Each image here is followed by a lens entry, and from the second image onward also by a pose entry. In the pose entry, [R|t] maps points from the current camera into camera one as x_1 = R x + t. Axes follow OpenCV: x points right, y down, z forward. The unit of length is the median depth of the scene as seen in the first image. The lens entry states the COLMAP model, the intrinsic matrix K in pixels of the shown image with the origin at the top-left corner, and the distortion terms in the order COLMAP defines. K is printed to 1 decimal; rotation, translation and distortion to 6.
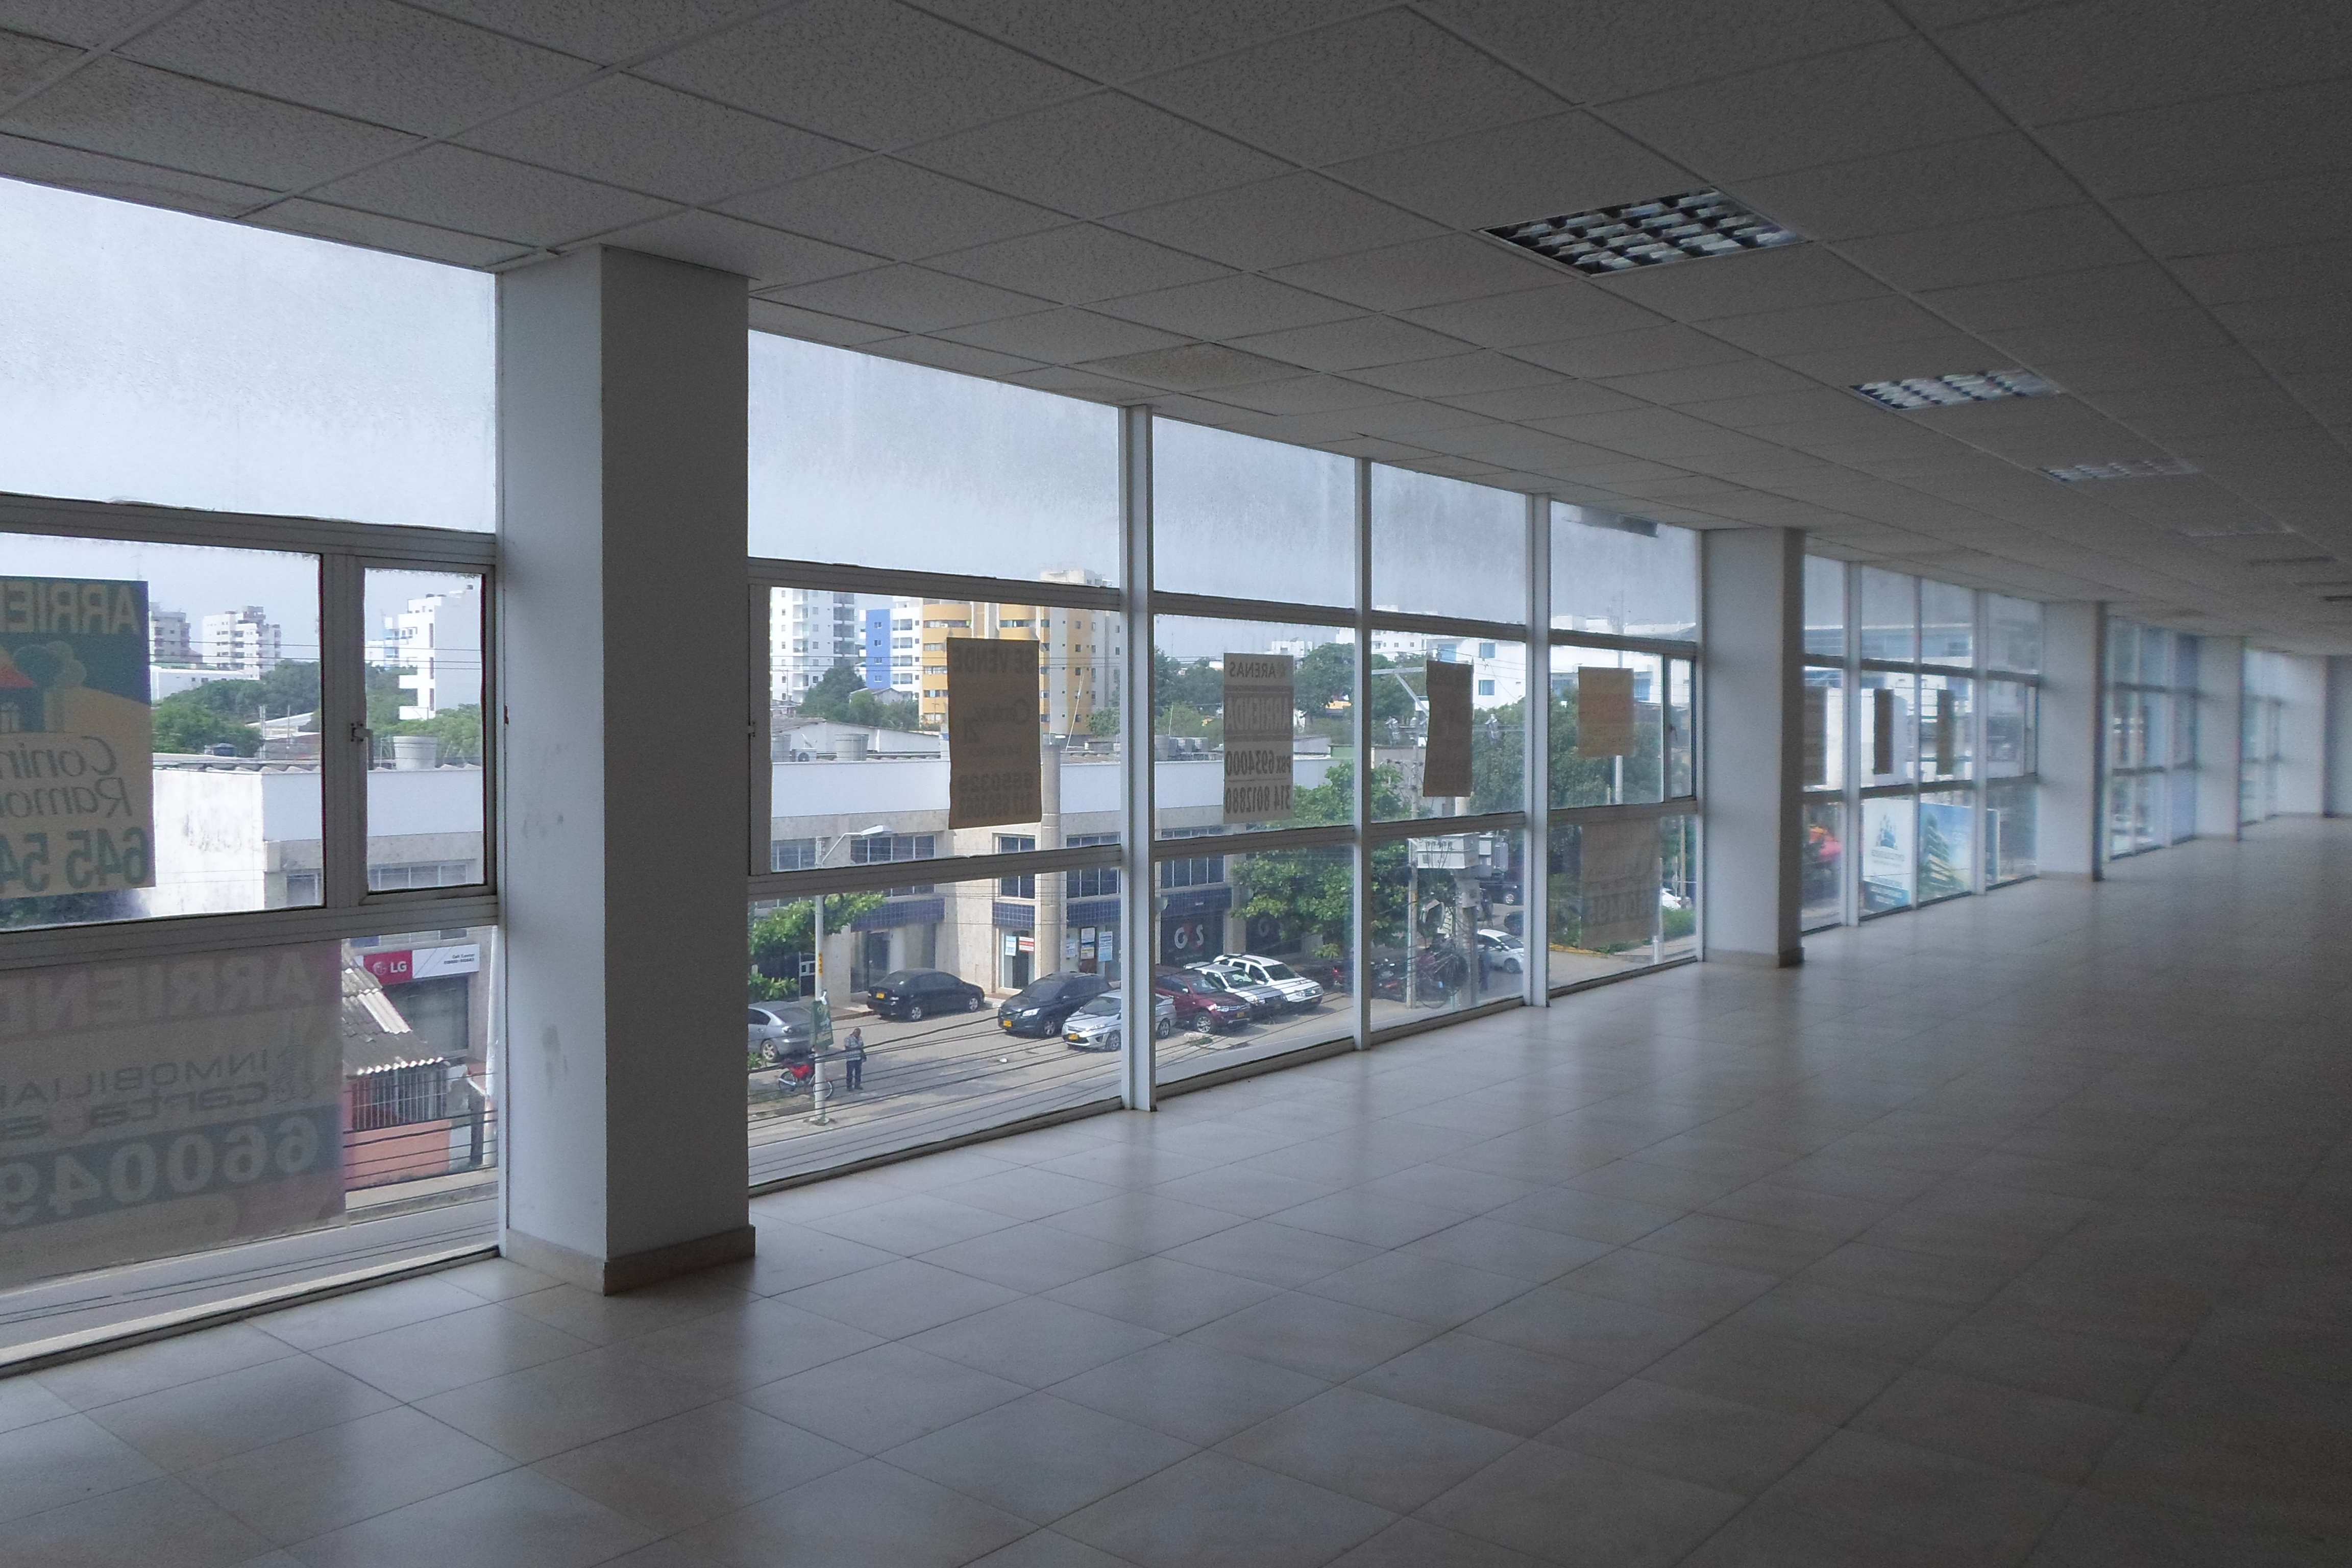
lens RADIAL K [[1818.2, 0, 1178.0], [0, 1818.2, 789.5], [0, 0, 1]] dist [-0.009798, -0.020129]
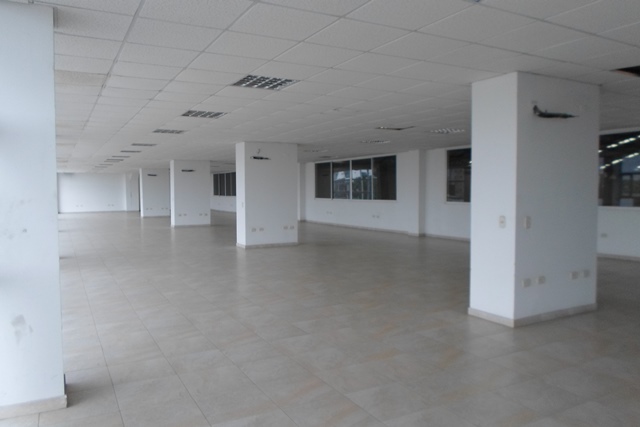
lens RADIAL K [[494.7, 0, 317.2], [0, 494.7, 209.3], [0, 0, 1]] dist [-0.009798, -0.020129]
pose [[0.378308, -0.047044, 0.924483, -0.773854], [0.046131, 0.998425, 0.031929, -0.015213], [-0.924529, 0.030568, 0.379883, 0.358271]]
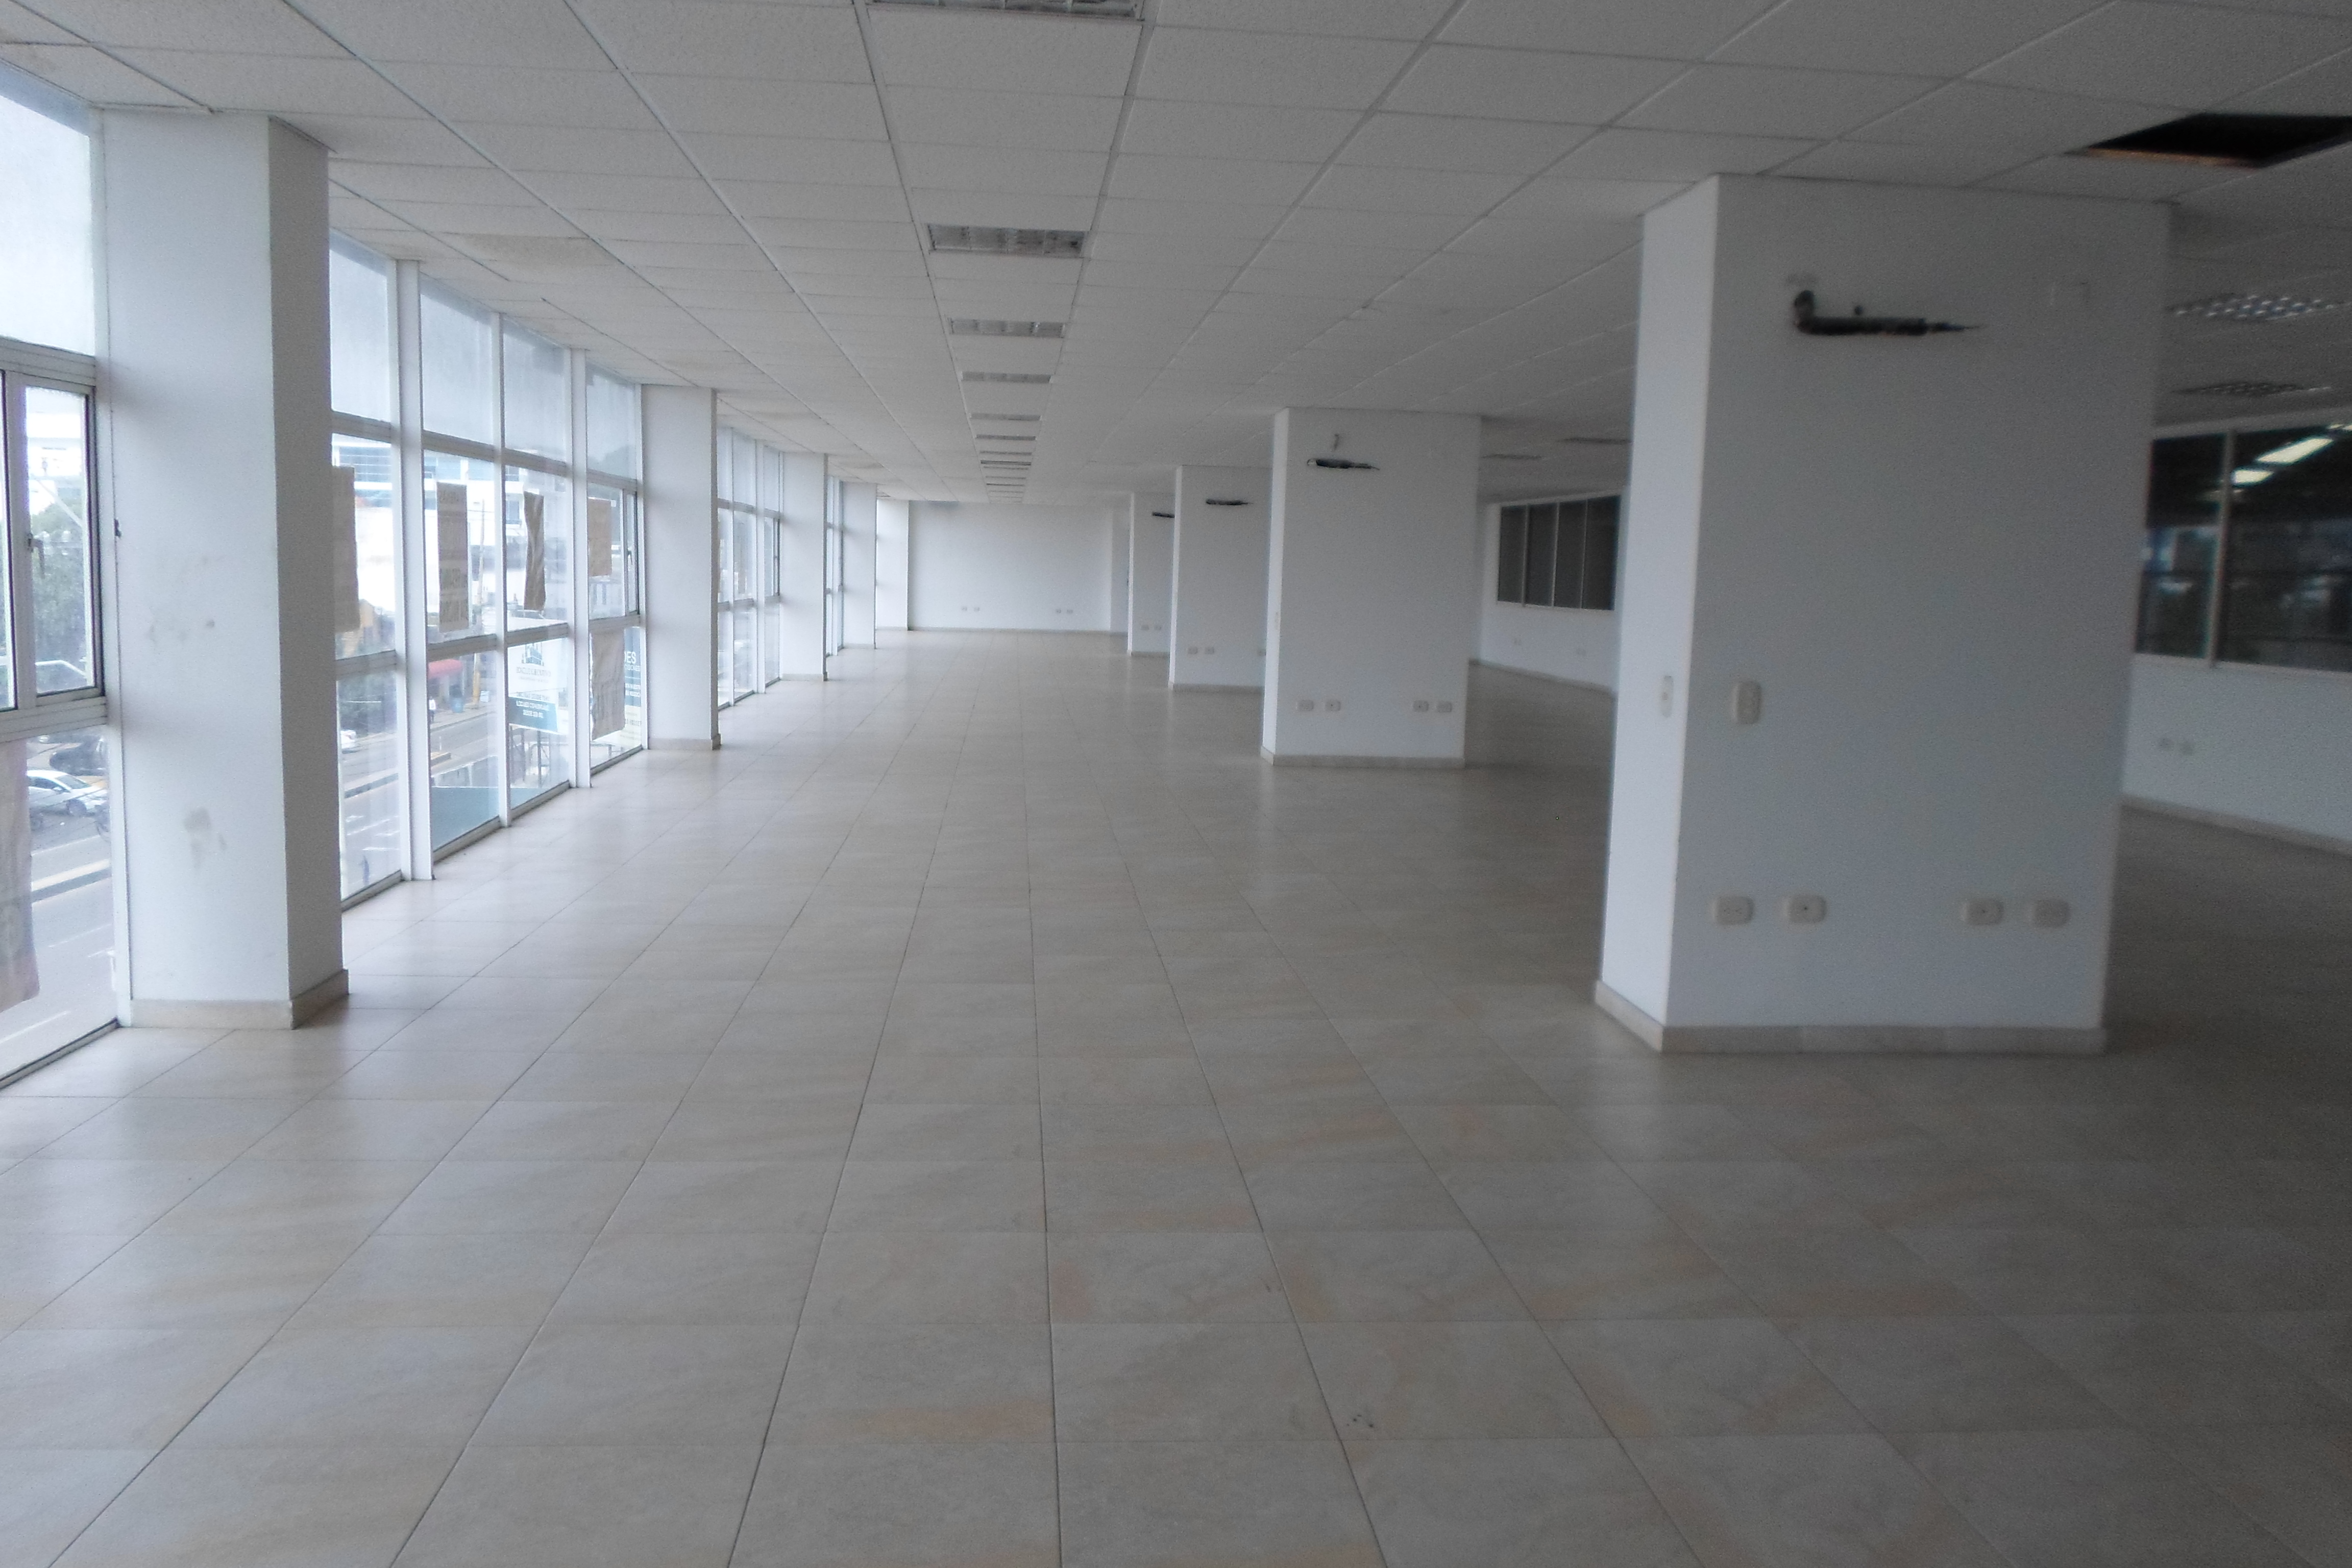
lens RADIAL K [[1818.2, 0, 1160.3], [0, 1818.2, 783.2], [0, 0, 1]] dist [-0.009798, -0.020129]
pose [[0.716748, -0.067788, 0.694029, -0.672480], [0.002556, 0.995512, 0.094596, 0.009455], [-0.697327, -0.066028, 0.713705, -0.206155]]
